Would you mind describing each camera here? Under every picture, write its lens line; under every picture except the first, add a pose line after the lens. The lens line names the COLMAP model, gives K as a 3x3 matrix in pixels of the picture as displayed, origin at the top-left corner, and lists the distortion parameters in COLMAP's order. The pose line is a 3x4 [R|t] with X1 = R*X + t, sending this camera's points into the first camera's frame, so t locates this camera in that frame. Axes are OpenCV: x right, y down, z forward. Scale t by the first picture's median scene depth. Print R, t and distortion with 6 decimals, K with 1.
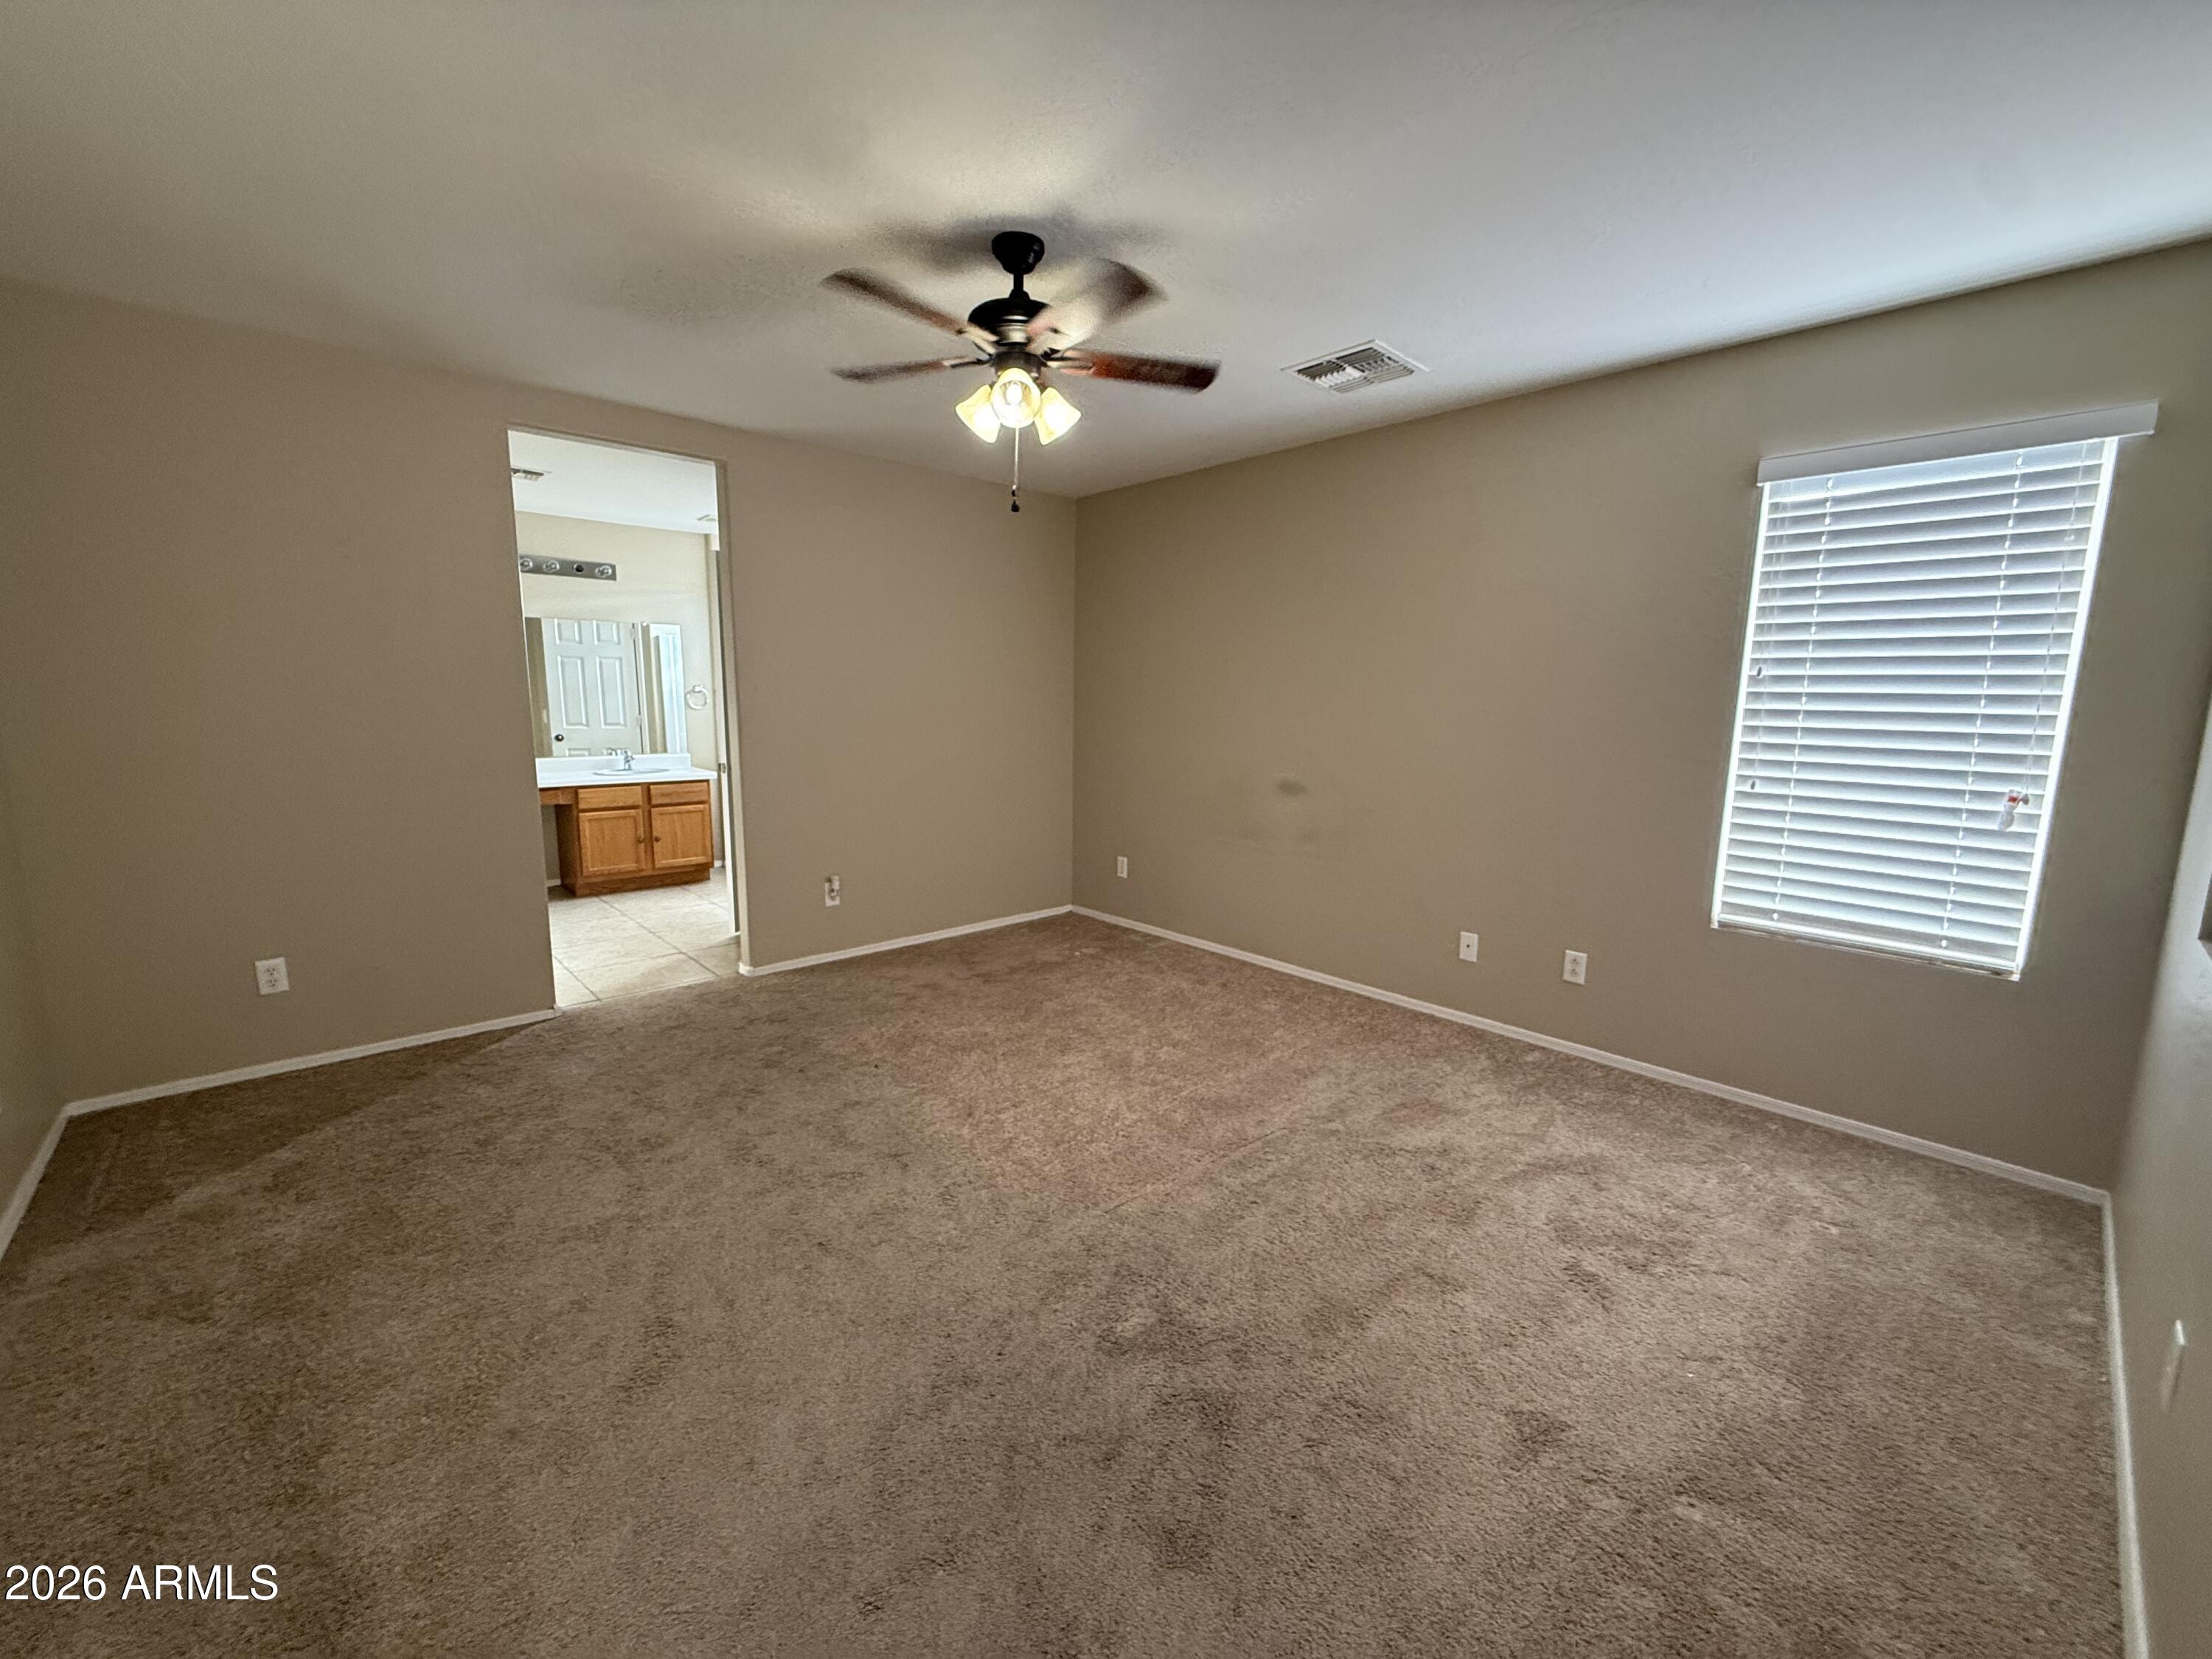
lens RADIAL K [[881.0, 0, 1096.4], [0, 881.0, 824.3], [0, 0, 1]] dist [-0.001626, -0.000424]
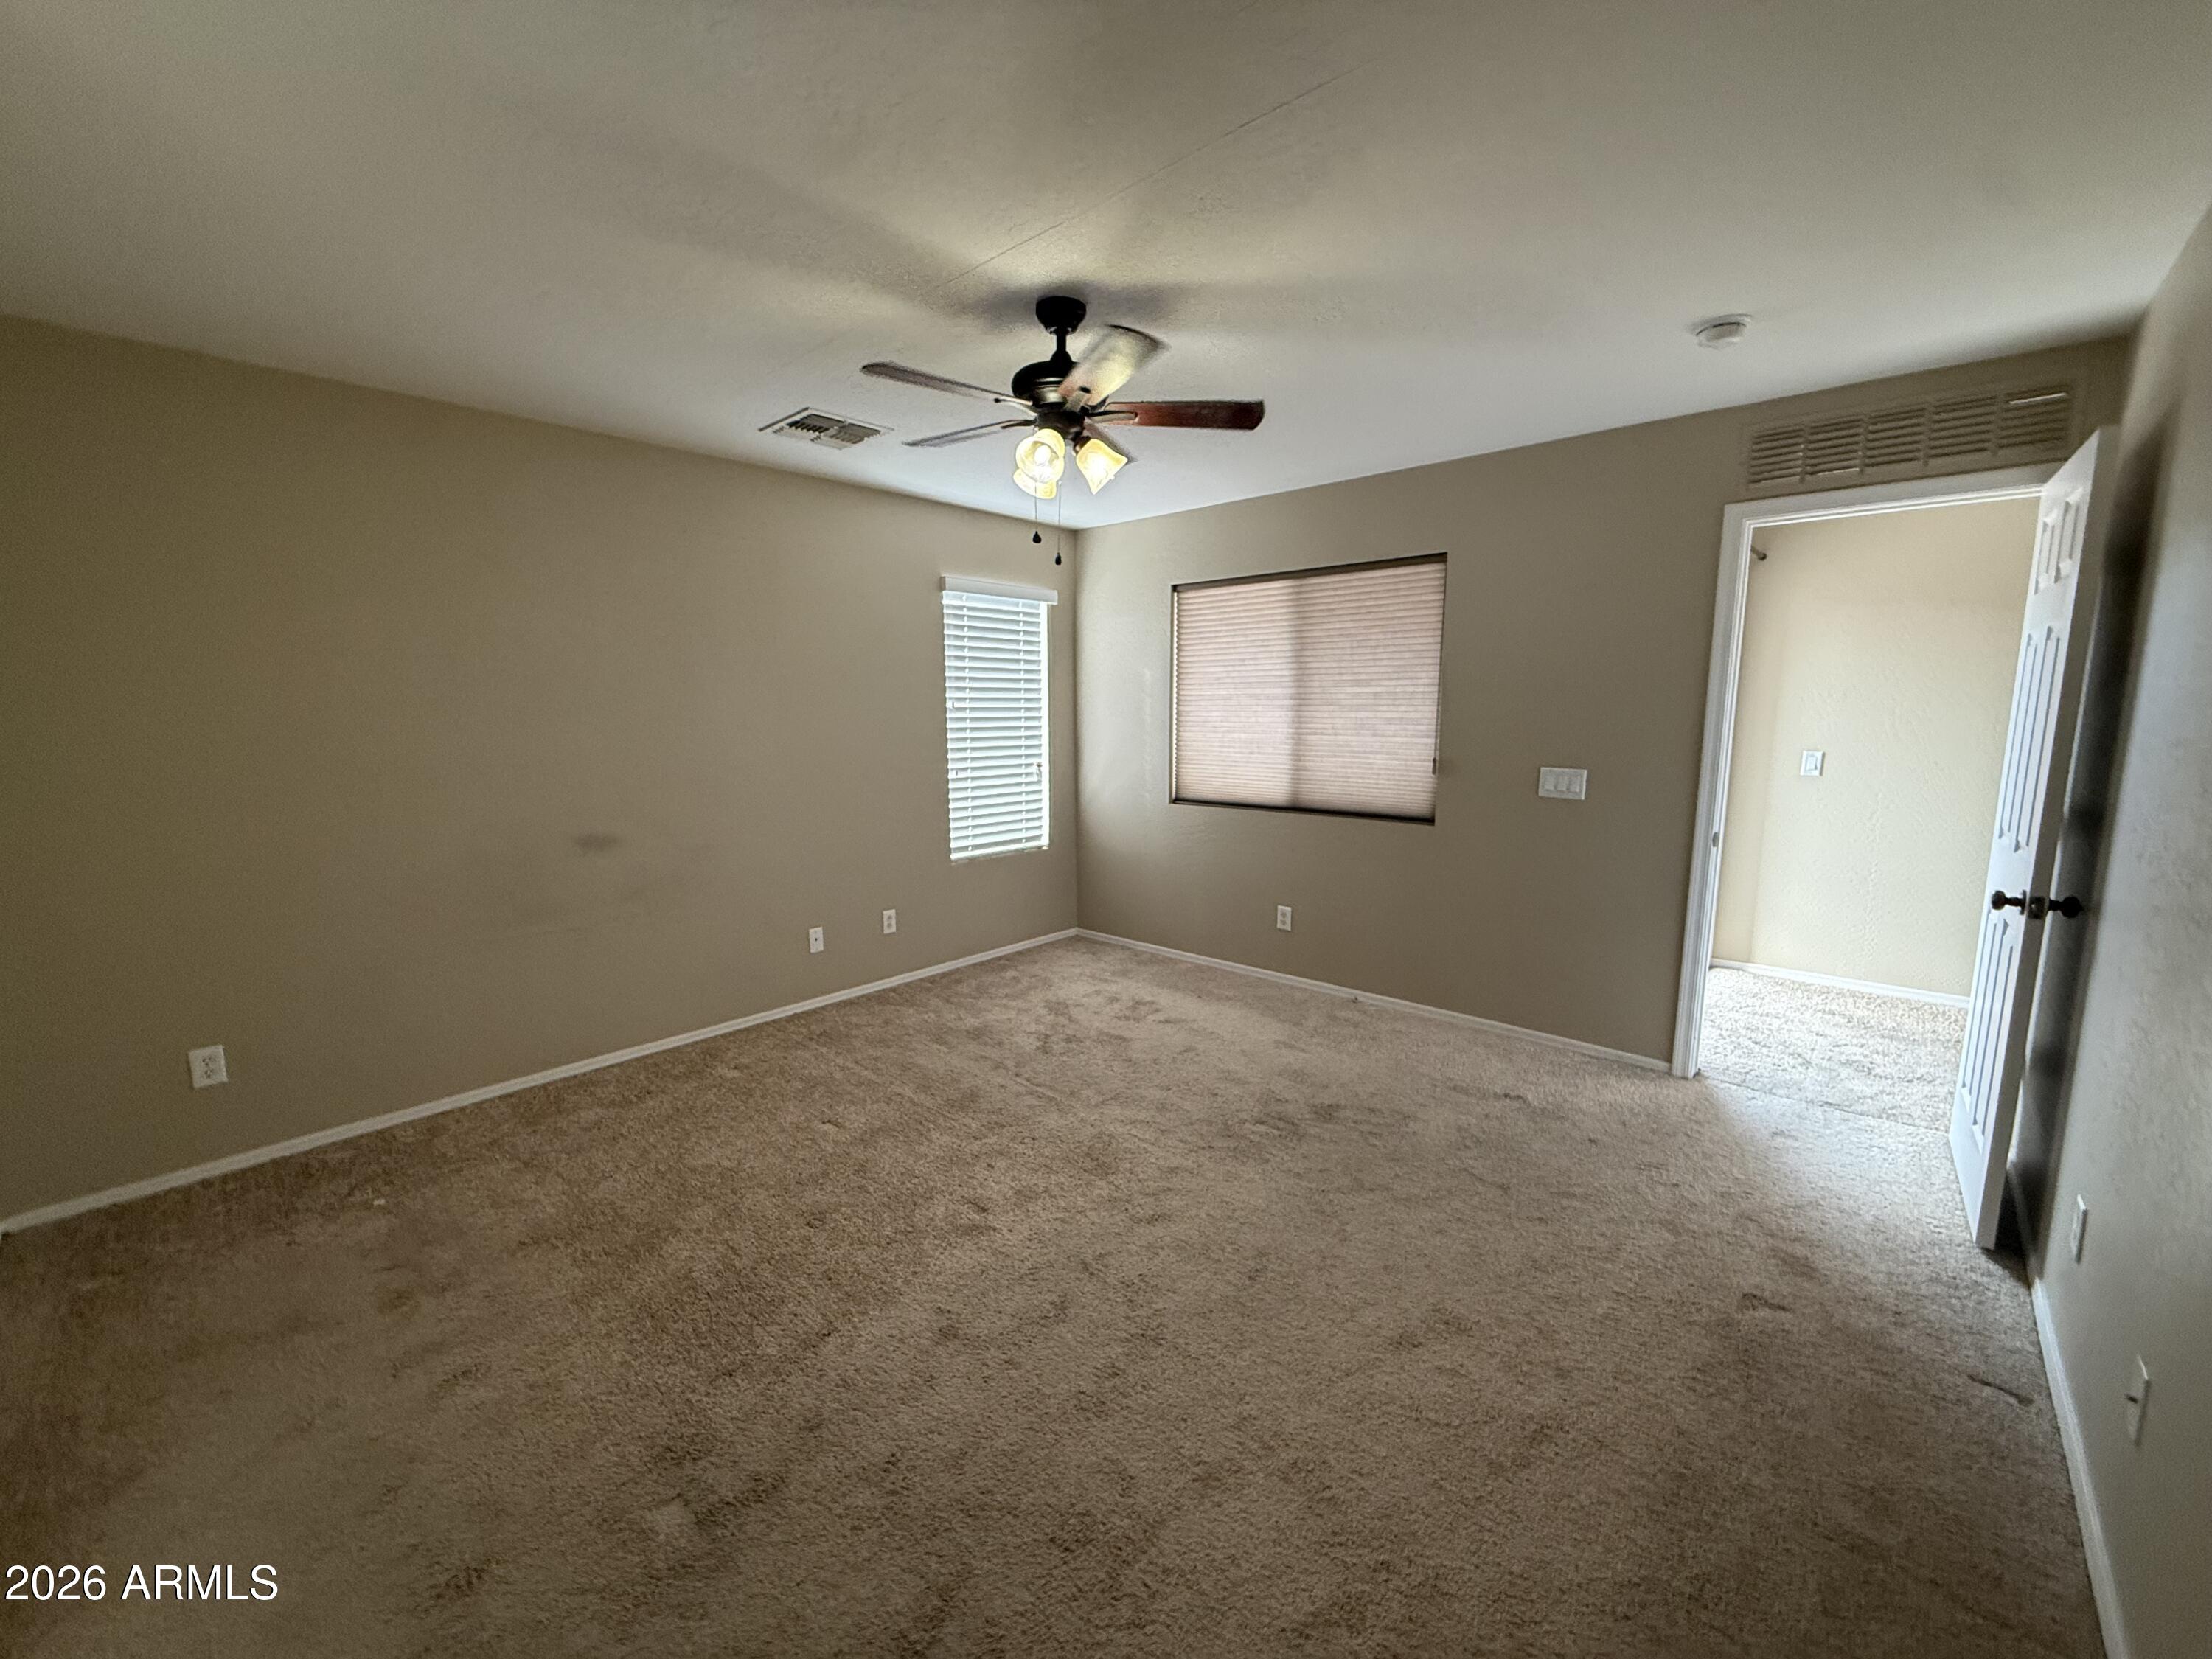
lens RADIAL K [[881.0, 0, 1103.6], [0, 881.0, 826.4], [0, 0, 1]] dist [-0.001626, -0.000424]
pose [[-0.094249, -0.149289, 0.984292, -1.015175], [0.146537, 0.975843, 0.162039, -0.193052], [-0.984705, 0.159507, -0.070096, 0.952932]]
